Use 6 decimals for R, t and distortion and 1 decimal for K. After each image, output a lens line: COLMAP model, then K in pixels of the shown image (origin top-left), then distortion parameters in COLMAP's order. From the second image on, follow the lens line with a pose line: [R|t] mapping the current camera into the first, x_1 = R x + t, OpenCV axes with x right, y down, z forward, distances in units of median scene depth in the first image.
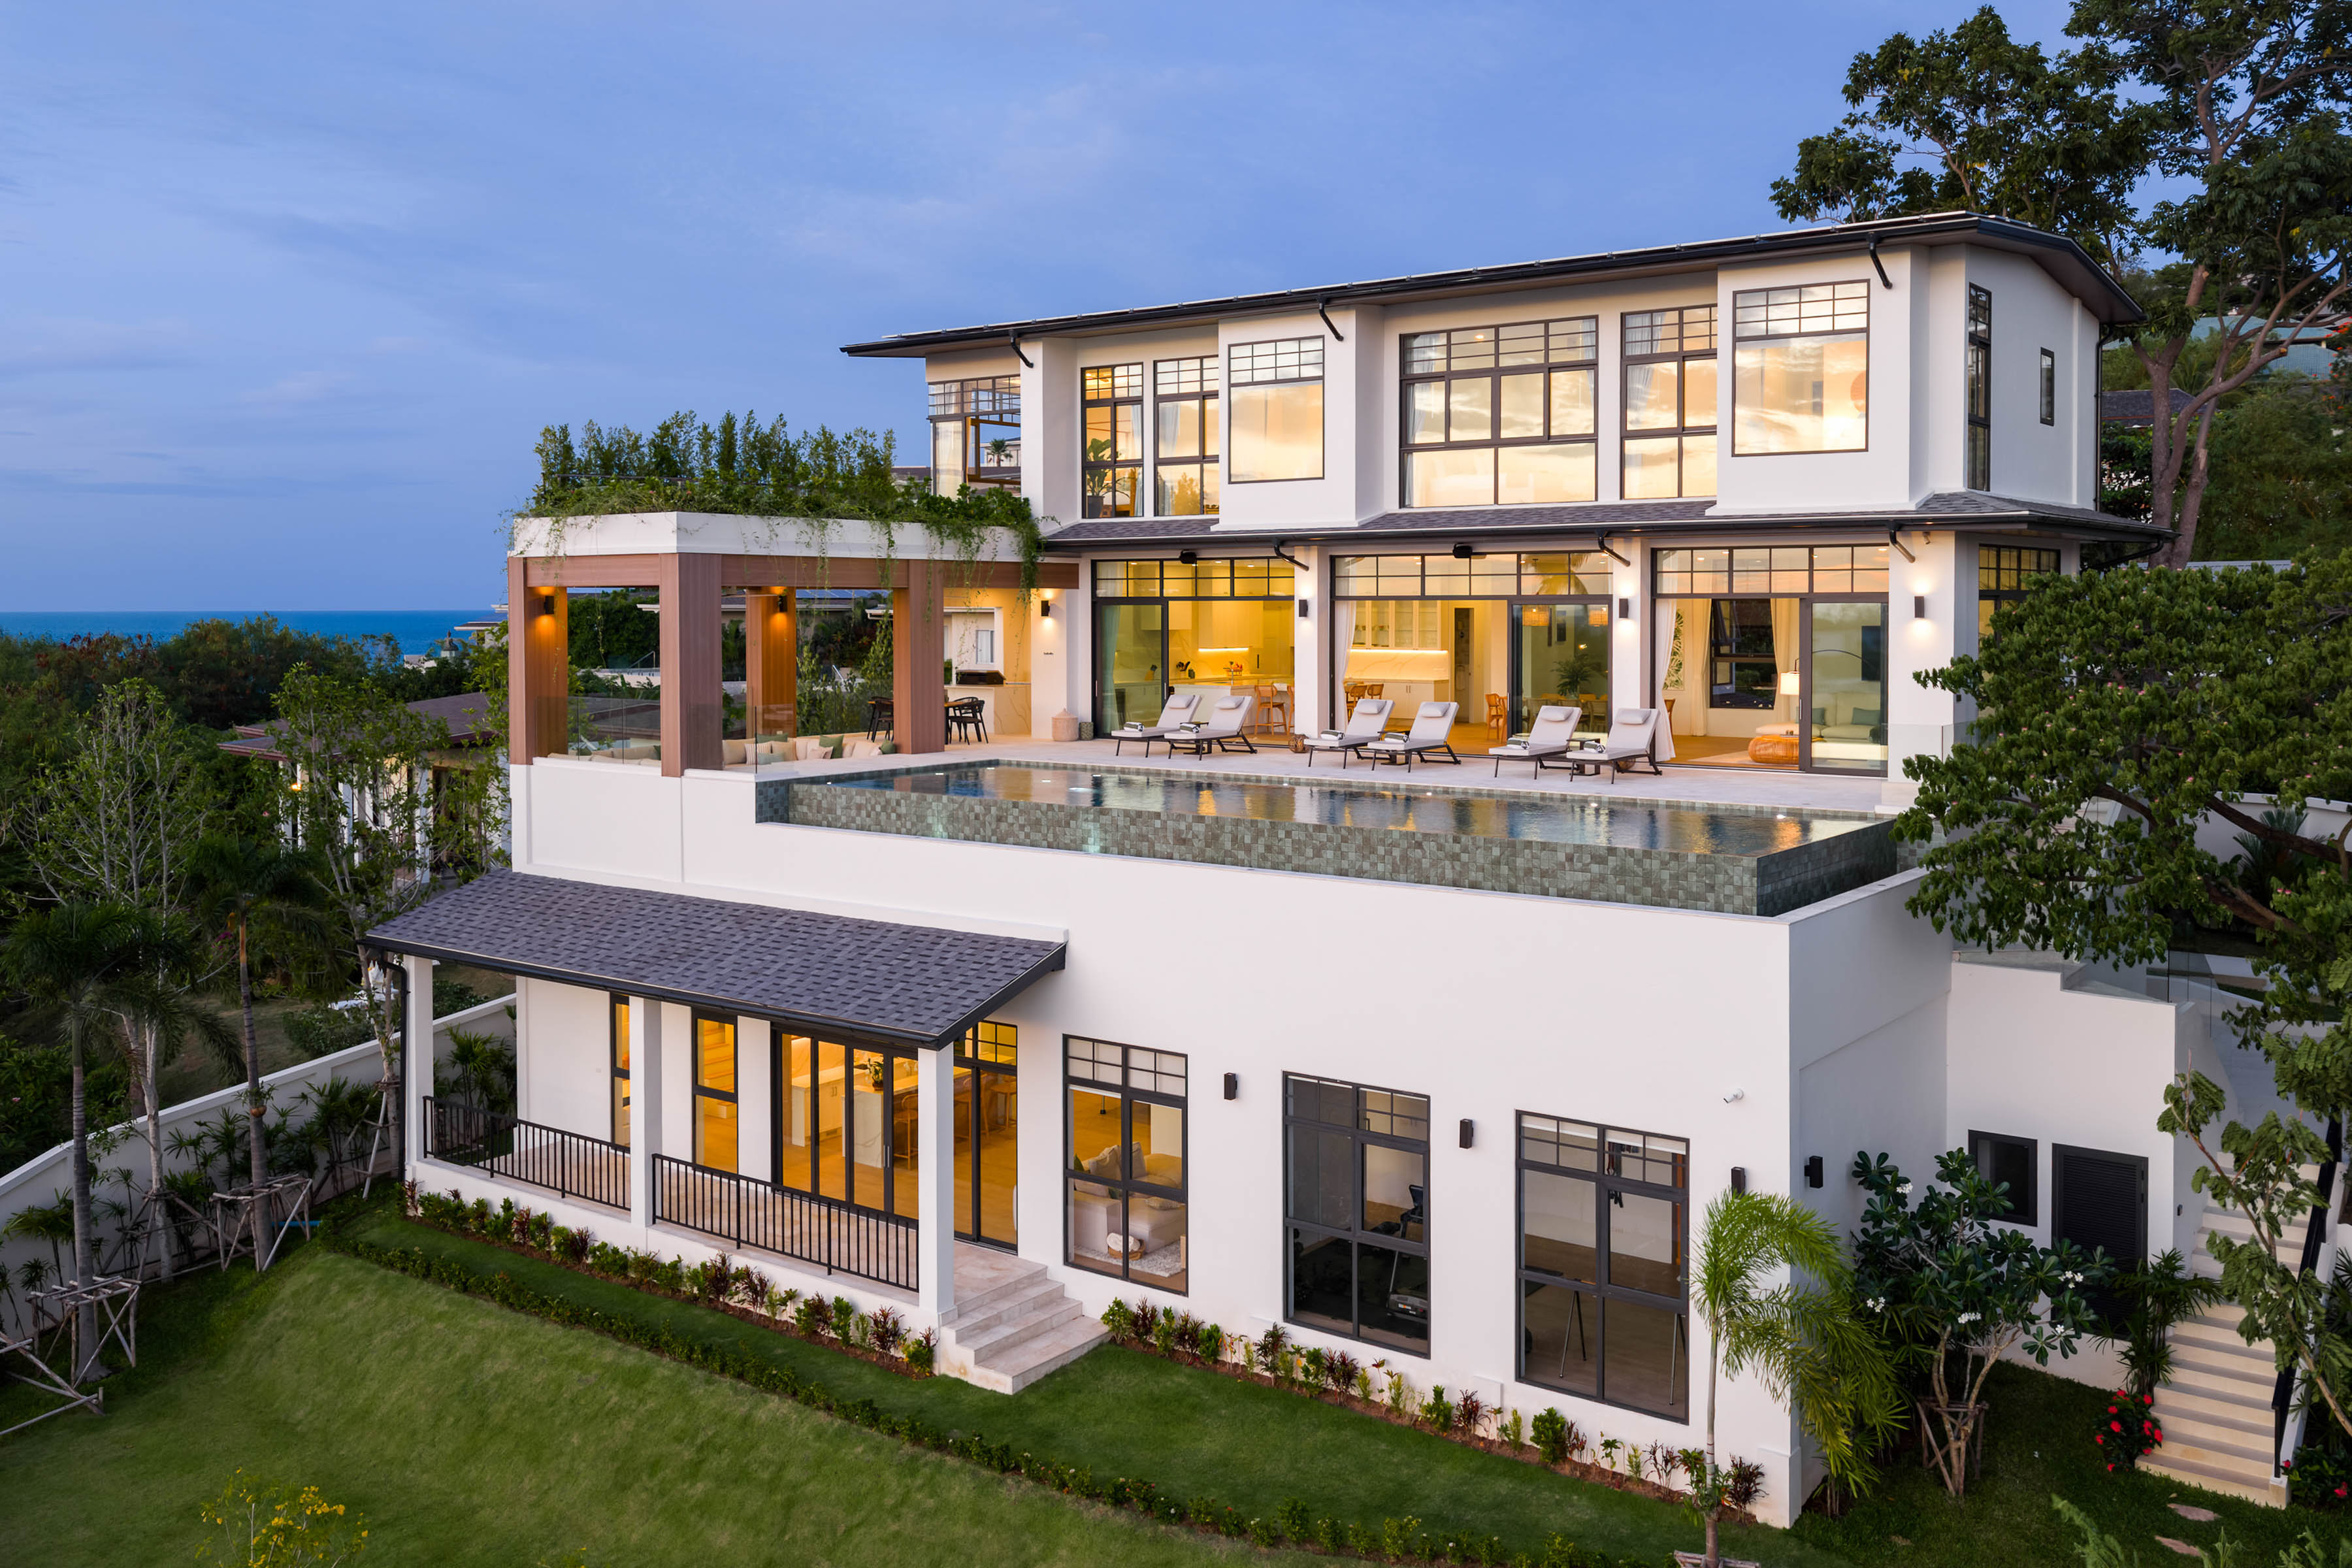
lens RADIAL K [[2006.5, 0, 1178.0], [0, 2006.5, 617.0], [0, 0, 1]] dist [-0.015017, -0.014512]
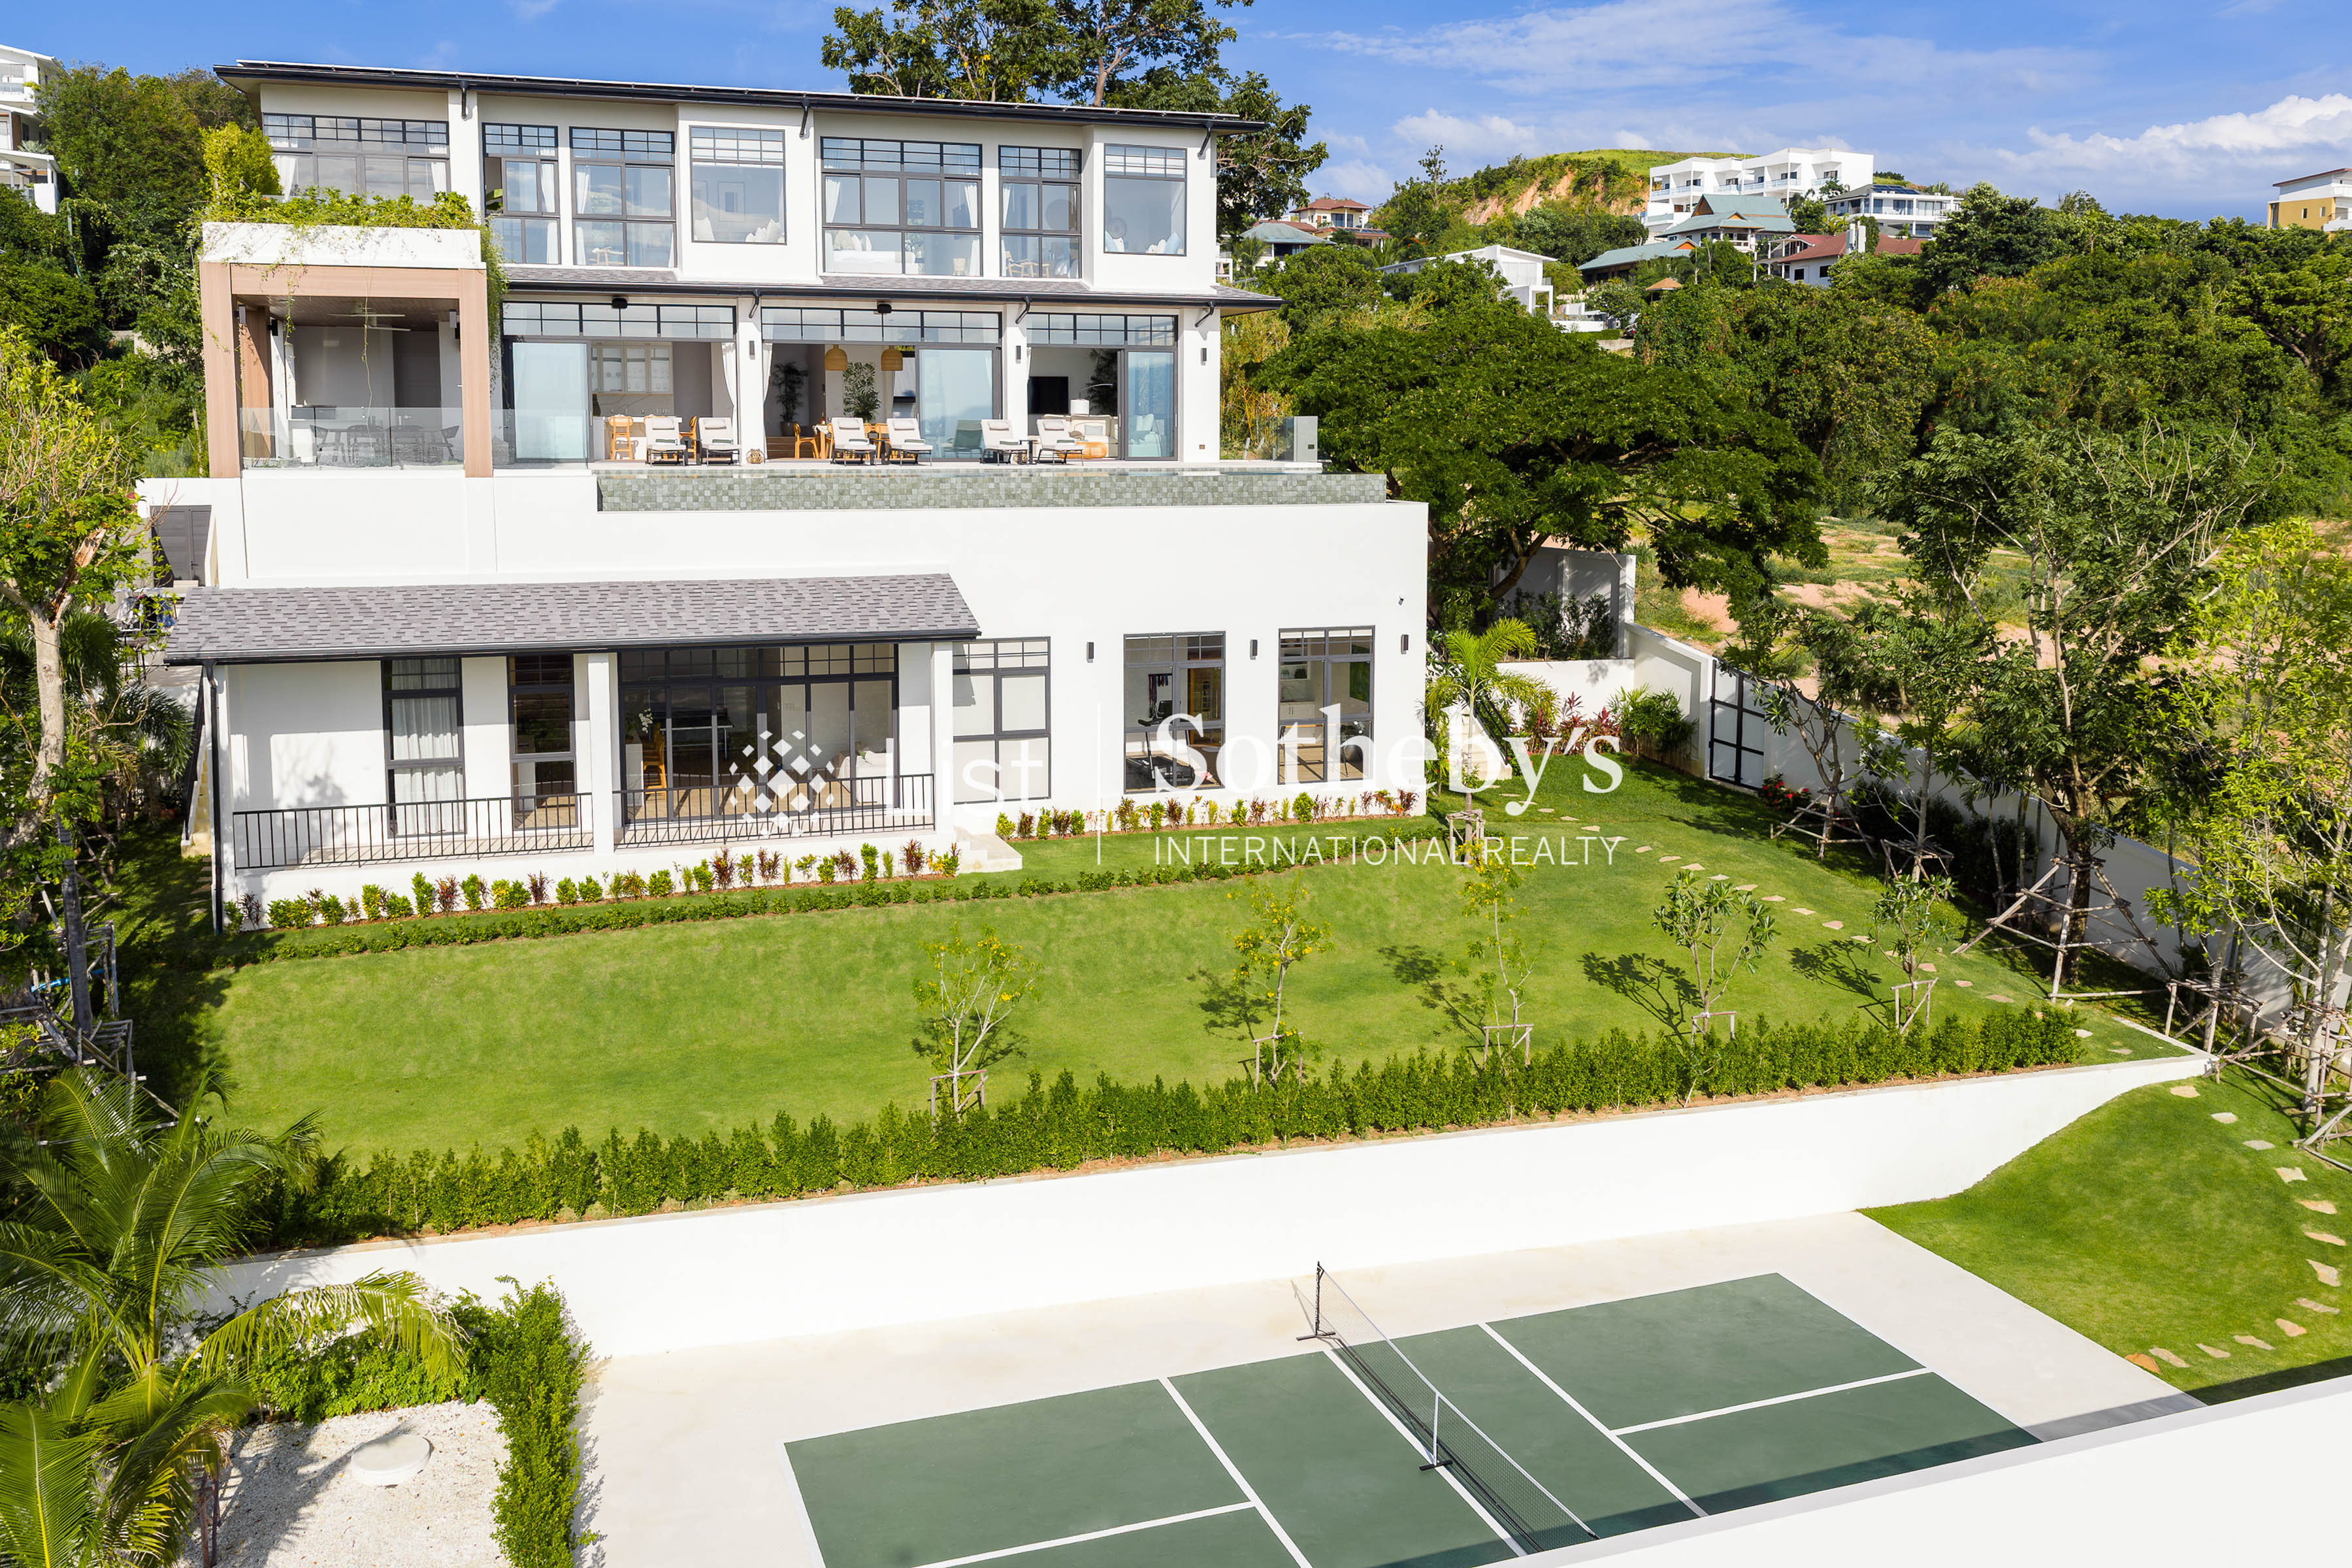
lens RADIAL K [[2006.5, 0, 1178.0], [0, 2006.5, 617.0], [0, 0, 1]] dist [-0.015017, -0.014512]
pose [[0.560308, -0.074504, 0.824927, -0.972981], [0.000028, 0.995948, 0.089931, 0.059244], [-0.828285, -0.050366, 0.558039, 0.080584]]
